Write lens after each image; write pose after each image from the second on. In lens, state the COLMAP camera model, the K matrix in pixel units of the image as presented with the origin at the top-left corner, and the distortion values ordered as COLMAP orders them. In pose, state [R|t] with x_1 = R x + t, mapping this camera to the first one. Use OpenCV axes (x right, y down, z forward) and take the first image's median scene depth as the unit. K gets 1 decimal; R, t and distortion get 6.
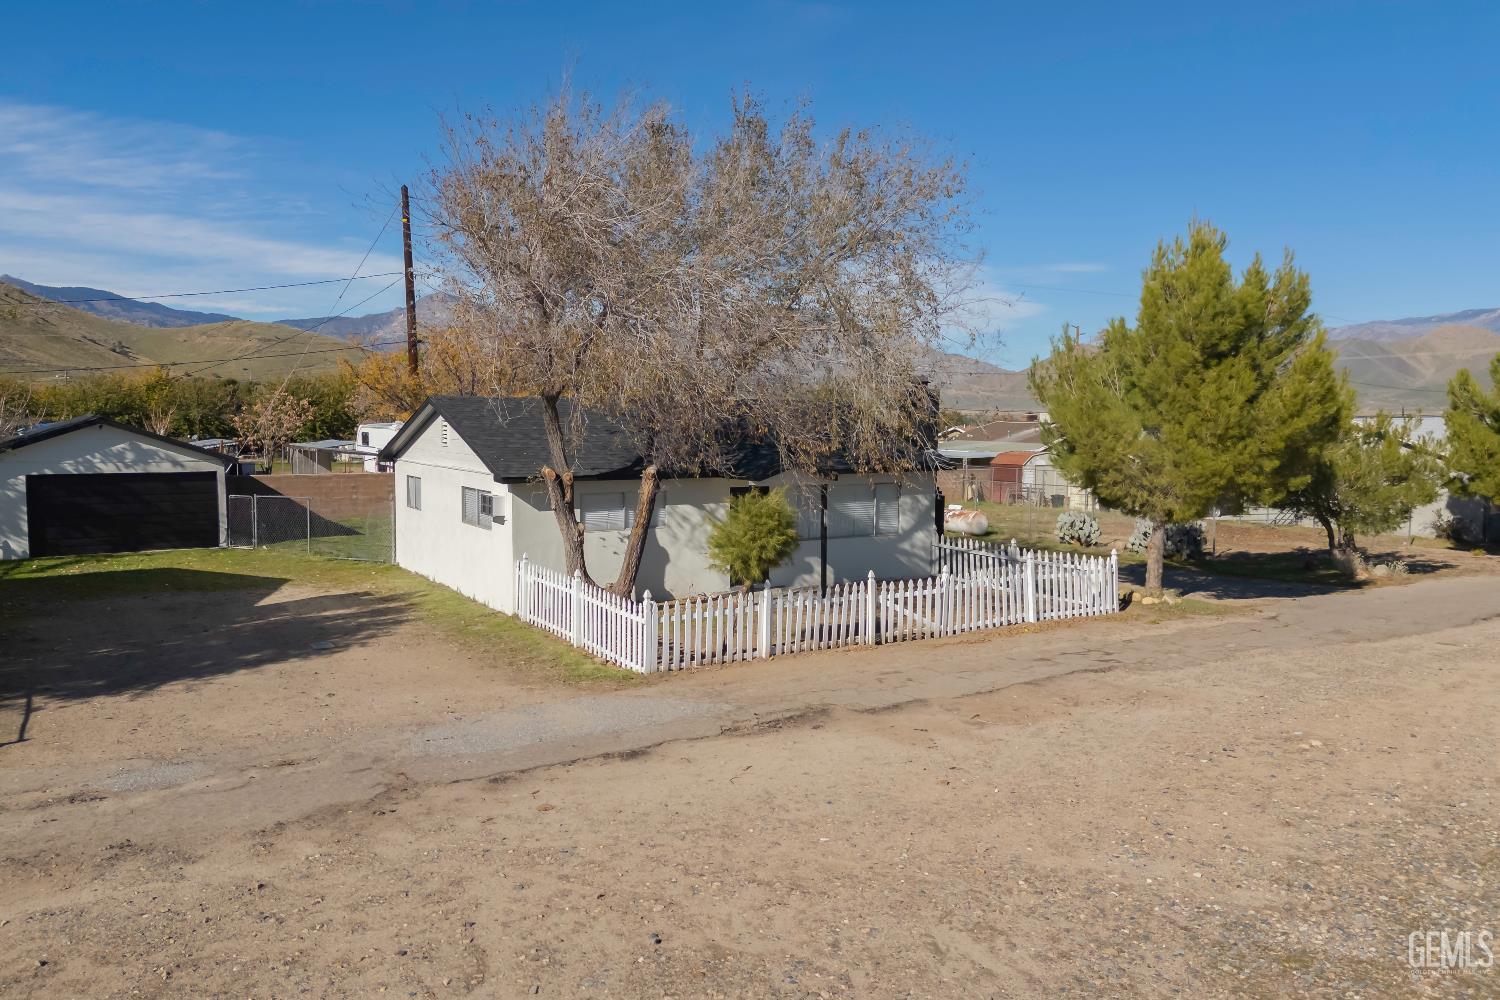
lens RADIAL K [[1091.8, 0, 746.0], [0, 1091.8, 494.4], [0, 0, 1]] dist [0.109713, -0.087638]
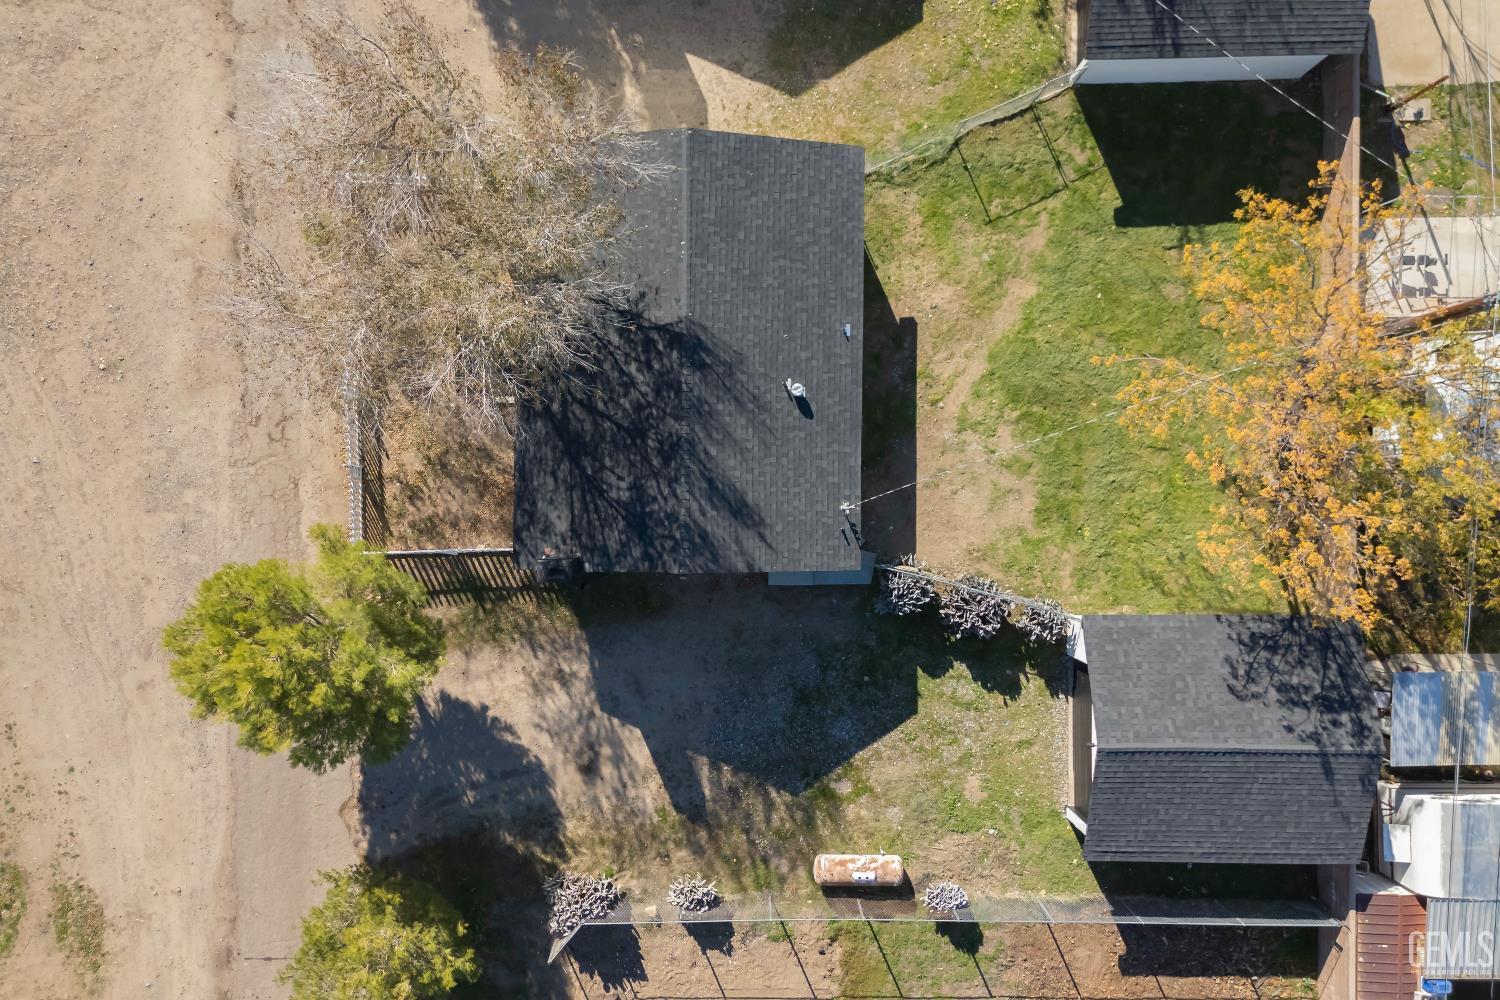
lens RADIAL K [[1091.8, 0, 746.0], [0, 1091.8, 494.4], [0, 0, 1]] dist [0.109713, -0.087638]
pose [[-0.531515, 0.846927, -0.014377, 0.023233], [-0.070117, -0.027076, 0.997171, -1.413255], [0.844142, 0.531020, 0.073775, 1.317659]]
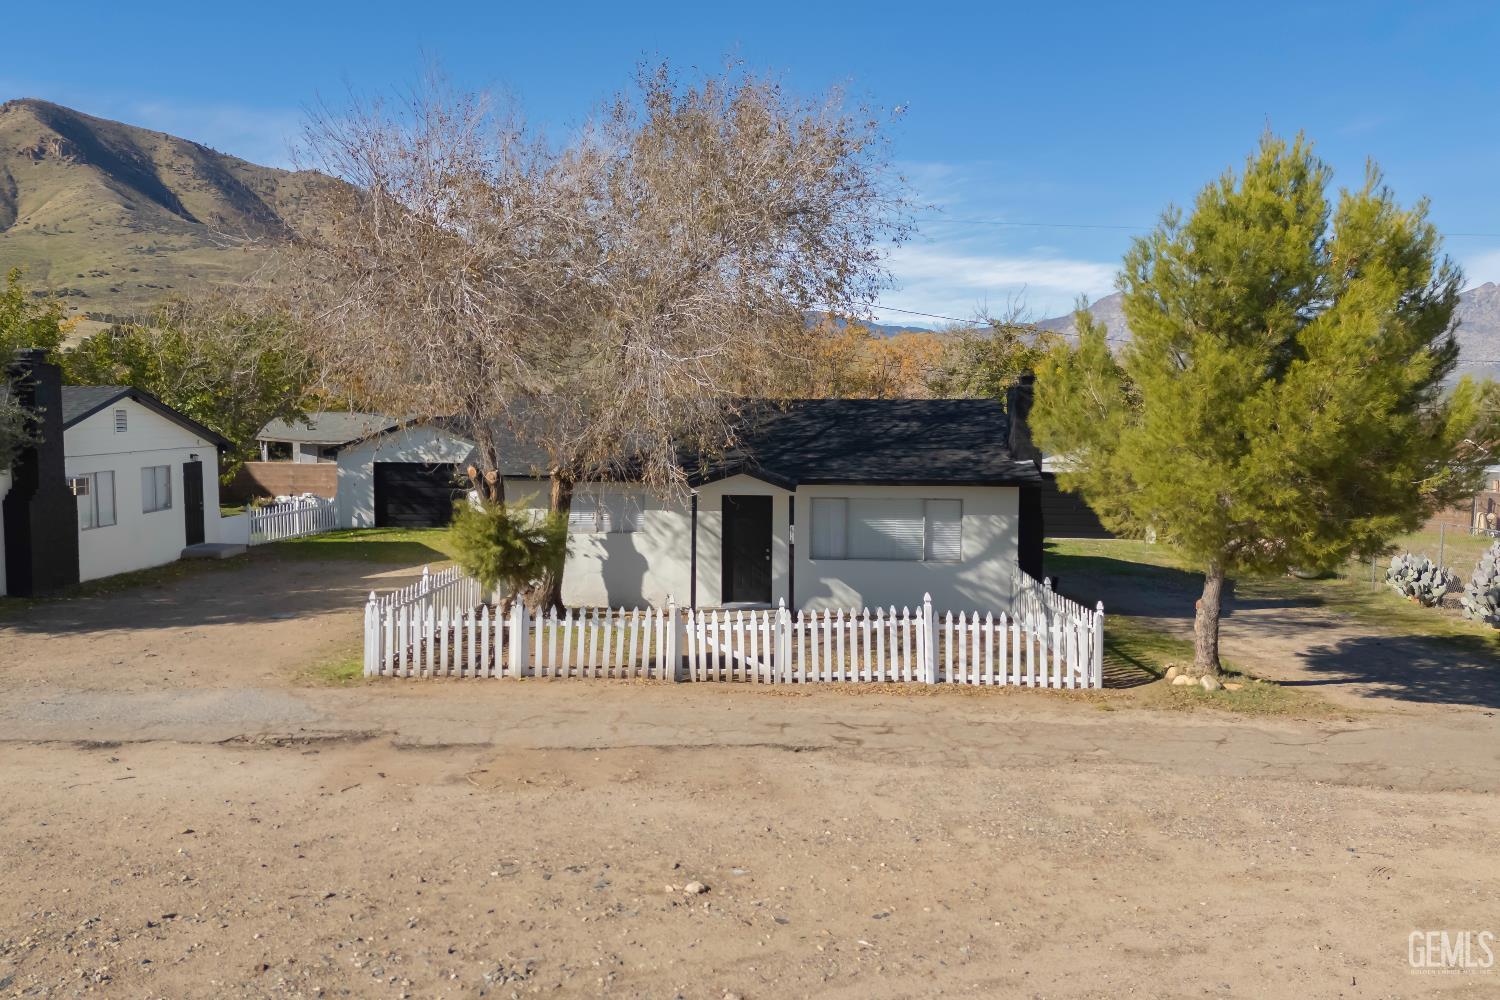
lens RADIAL K [[1087.8, 0, 746.9], [0, 1087.8, 493.6], [0, 0, 1]] dist [0.119590, -0.103136]
pose [[0.831262, 0.044303, -0.554112, 0.557120], [-0.045993, 0.998883, 0.010867, -0.019880], [0.553975, 0.016452, 0.832371, 0.271342]]
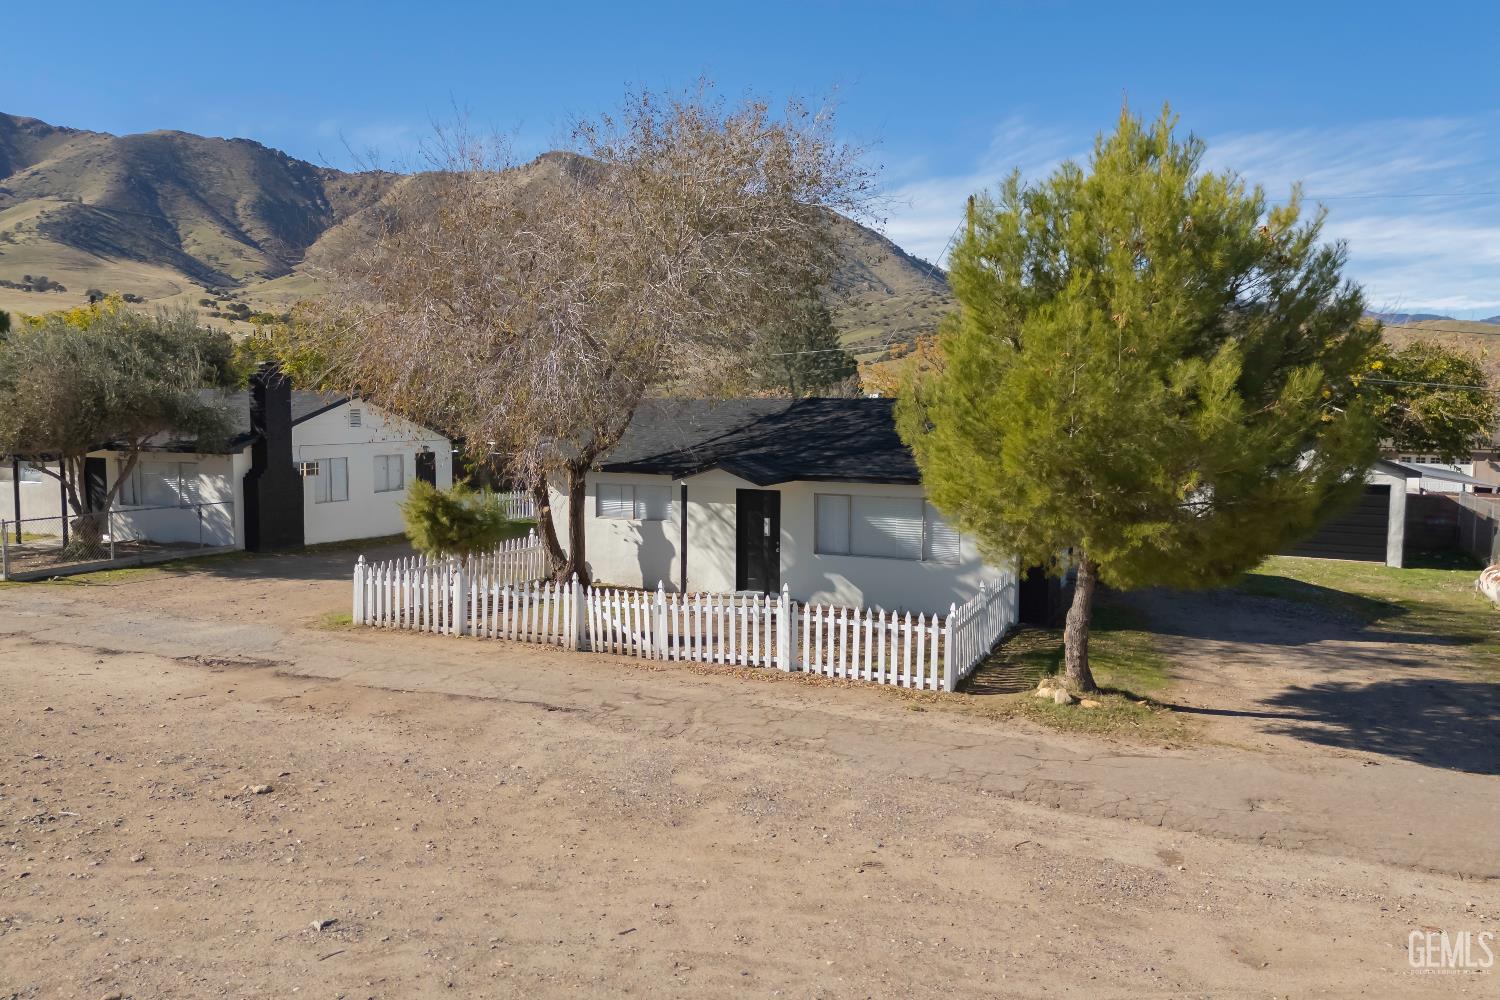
lens RADIAL K [[1091.8, 0, 746.0], [0, 1091.8, 494.4], [0, 0, 1]] dist [0.109713, -0.087638]
pose [[0.556912, 0.064662, -0.828051, 0.869509], [-0.069283, 0.997107, 0.031267, -0.034887], [0.827677, 0.039957, 0.559780, 0.504367]]
